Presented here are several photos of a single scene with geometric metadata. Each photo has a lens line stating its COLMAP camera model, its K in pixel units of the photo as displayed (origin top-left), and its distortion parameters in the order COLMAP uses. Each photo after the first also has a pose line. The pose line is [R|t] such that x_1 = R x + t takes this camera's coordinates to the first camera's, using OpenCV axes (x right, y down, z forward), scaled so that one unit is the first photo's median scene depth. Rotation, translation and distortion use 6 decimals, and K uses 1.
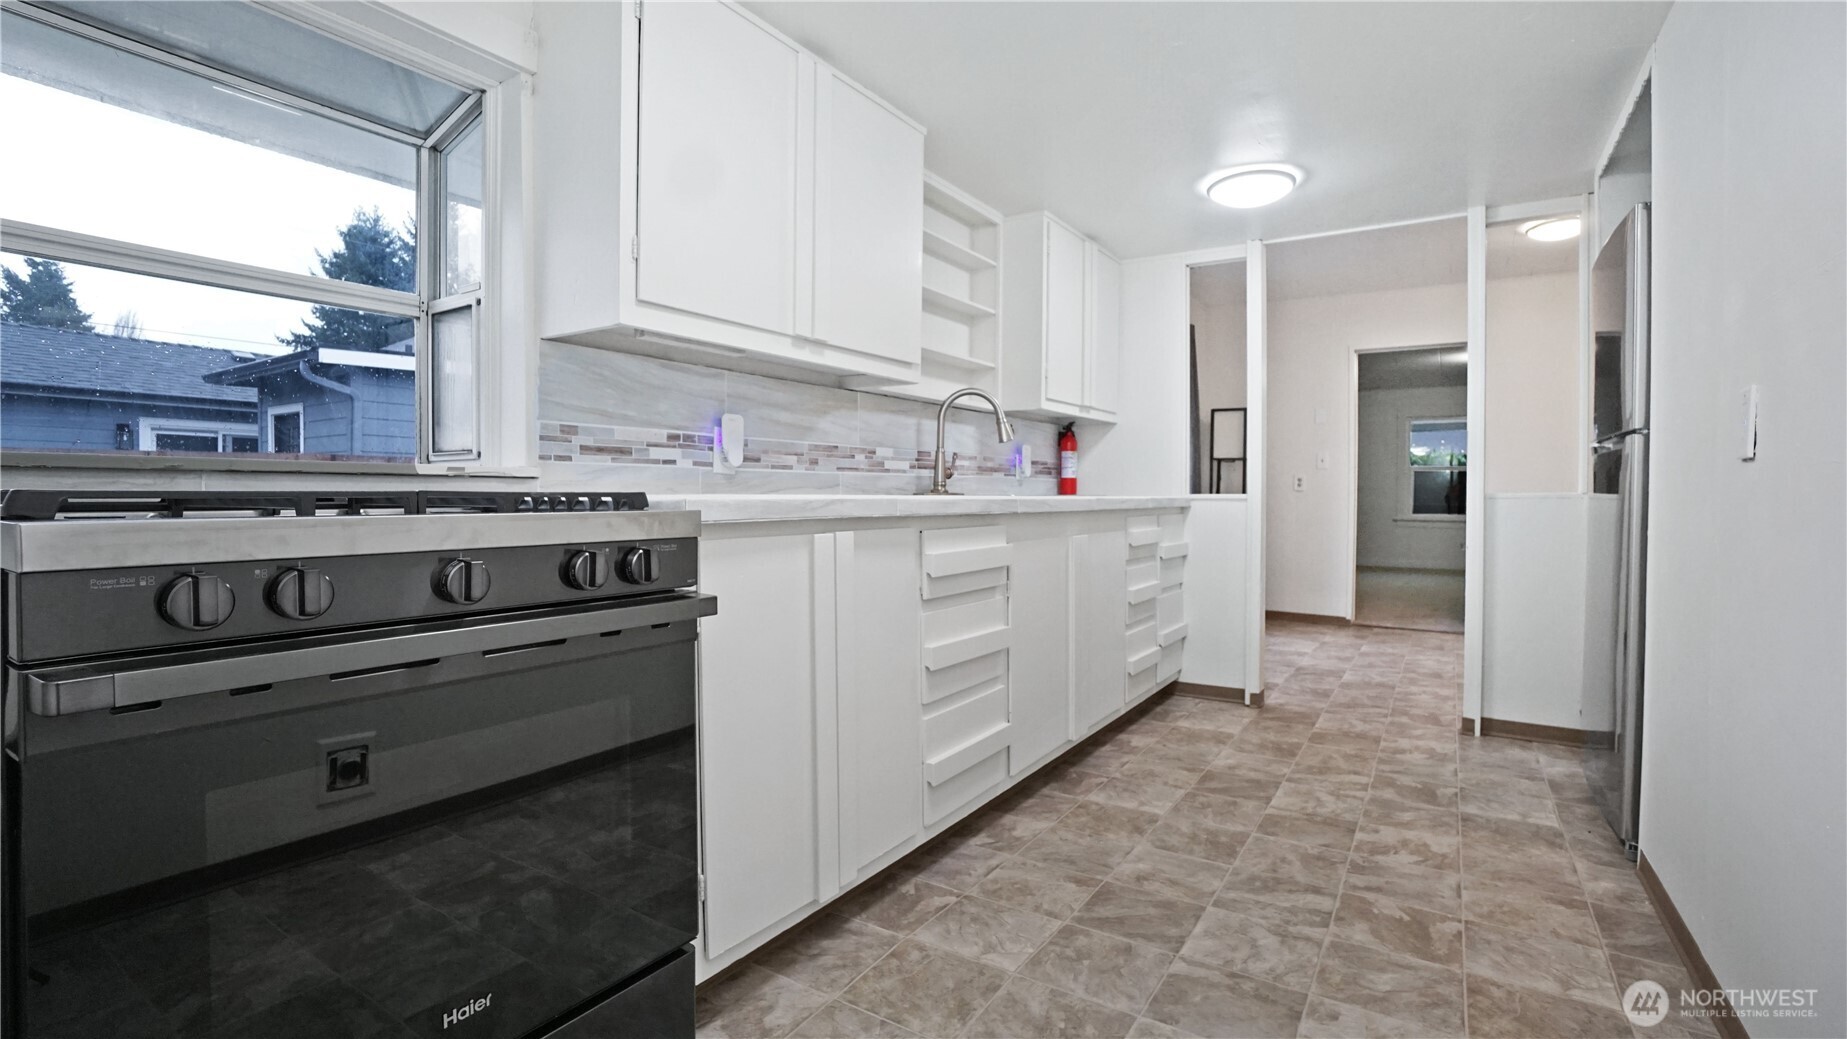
lens RADIAL K [[842.2, 0, 896.8], [0, 842.2, 496.4], [0, 0, 1]] dist [-0.072126, 0.027122]
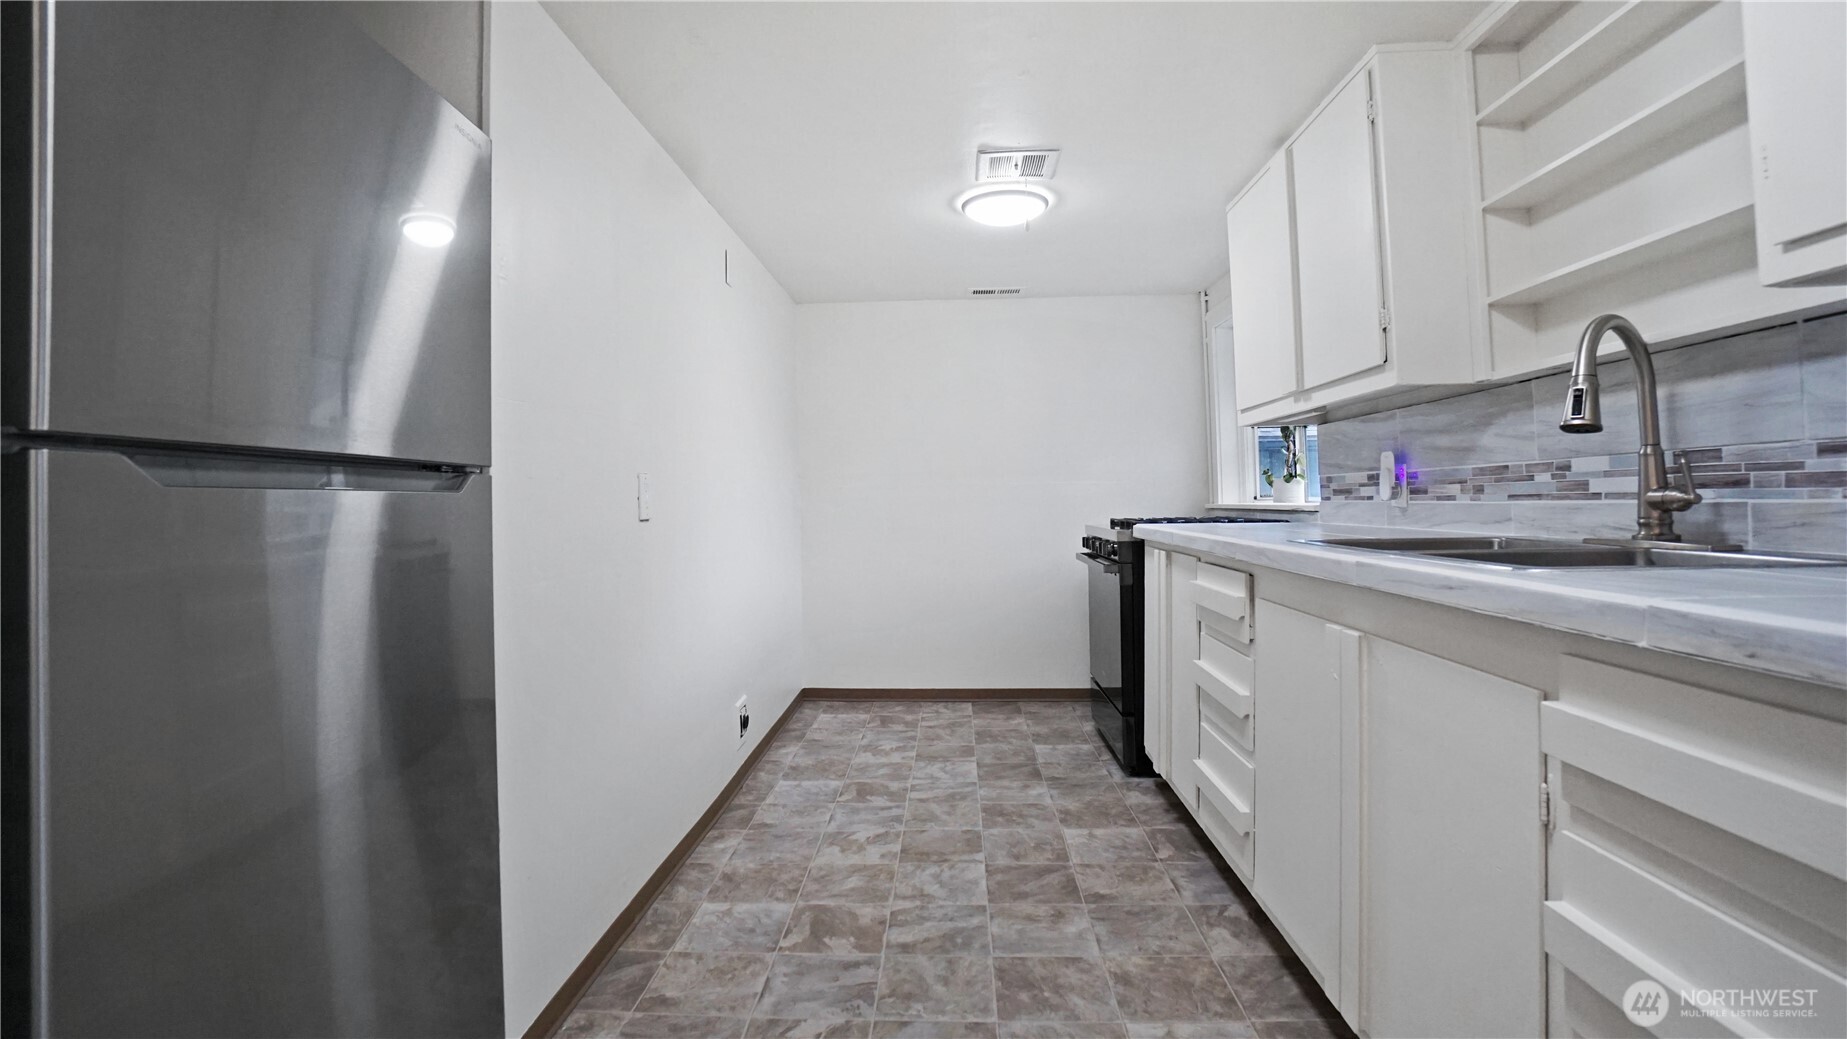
lens RADIAL K [[842.2, 0, 896.8], [0, 842.2, 496.4], [0, 0, 1]] dist [-0.072126, 0.027122]
pose [[-0.864981, 0.010469, -0.501696, 1.024629], [0.014998, 0.999875, -0.004993, -0.052831], [0.501581, -0.011843, -0.865030, 1.879370]]
